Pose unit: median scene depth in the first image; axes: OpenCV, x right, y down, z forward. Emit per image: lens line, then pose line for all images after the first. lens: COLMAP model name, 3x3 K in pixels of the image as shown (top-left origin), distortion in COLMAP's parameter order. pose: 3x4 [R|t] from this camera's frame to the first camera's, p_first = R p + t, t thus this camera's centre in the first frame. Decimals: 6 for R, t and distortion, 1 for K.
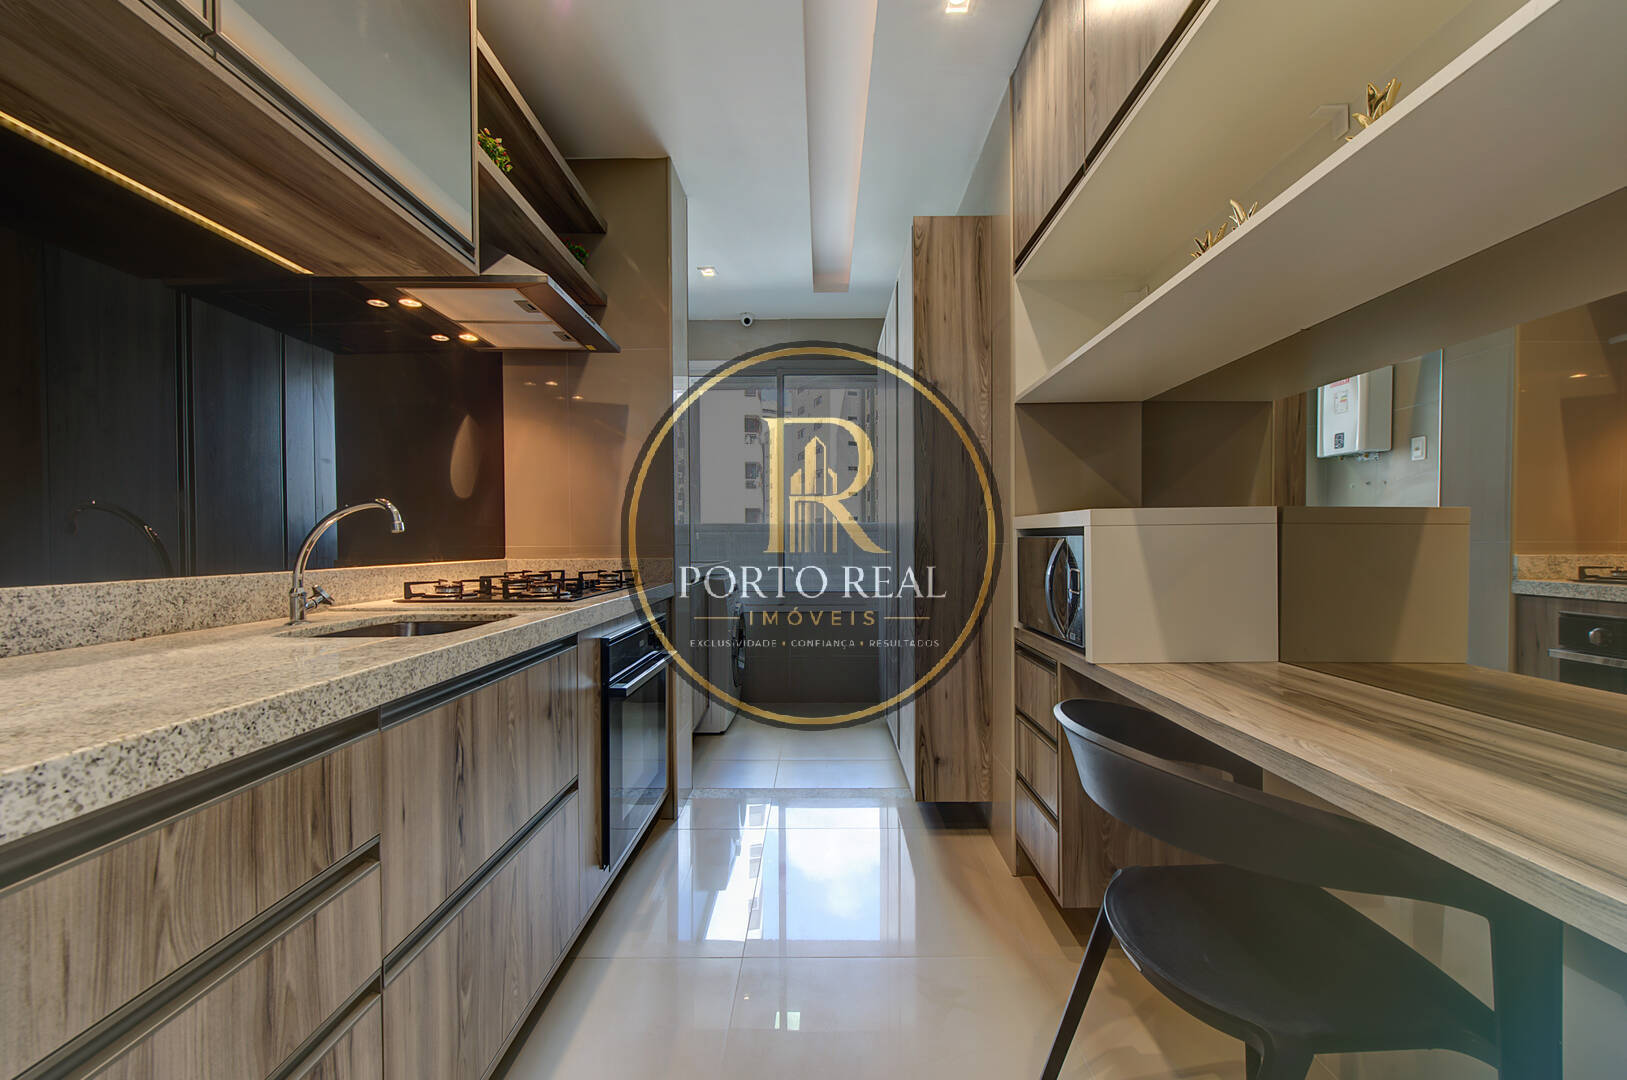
lens RADIAL K [[647.2, 0, 816.1], [0, 647.2, 546.6], [0, 0, 1]] dist [0.000123, -0.000518]
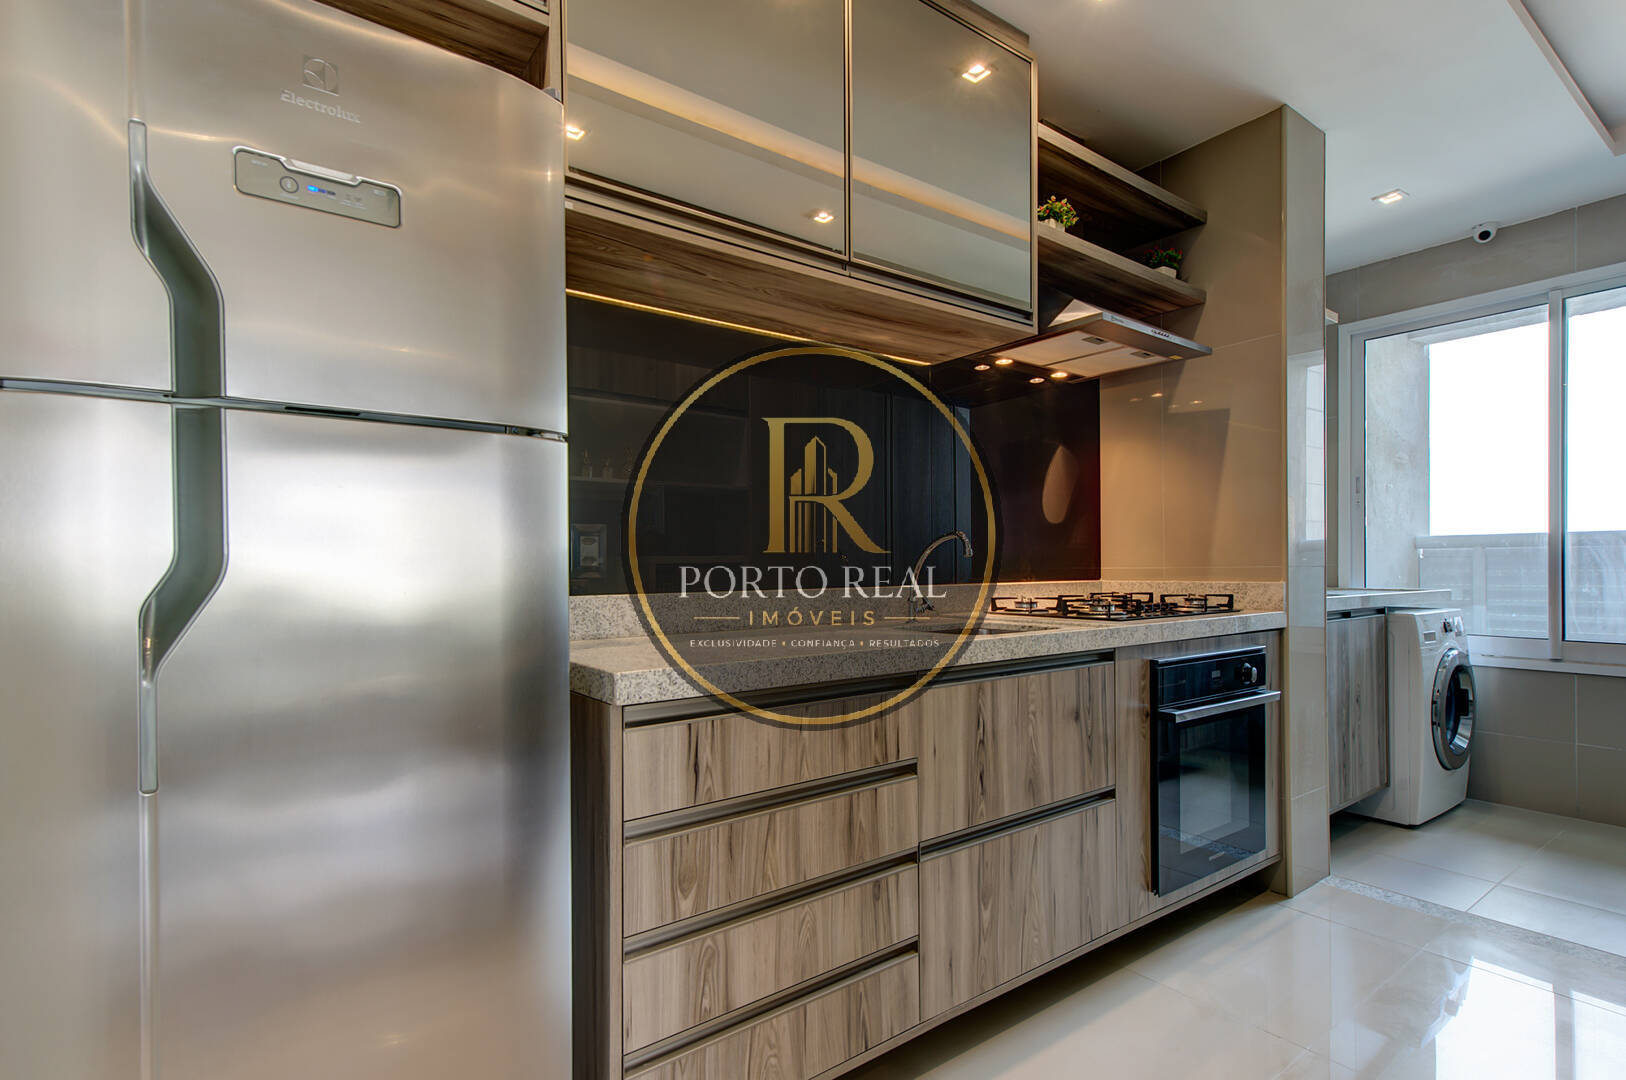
lens RADIAL K [[781.9, 0, 814.7], [0, 781.9, 561.2], [0, 0, 1]] dist [0.040283, -0.000042]
pose [[0.609570, -0.004487, -0.792720, 0.316260], [-0.002594, 0.999967, -0.007655, -0.000415], [0.792728, 0.006723, 0.609538, -0.155305]]
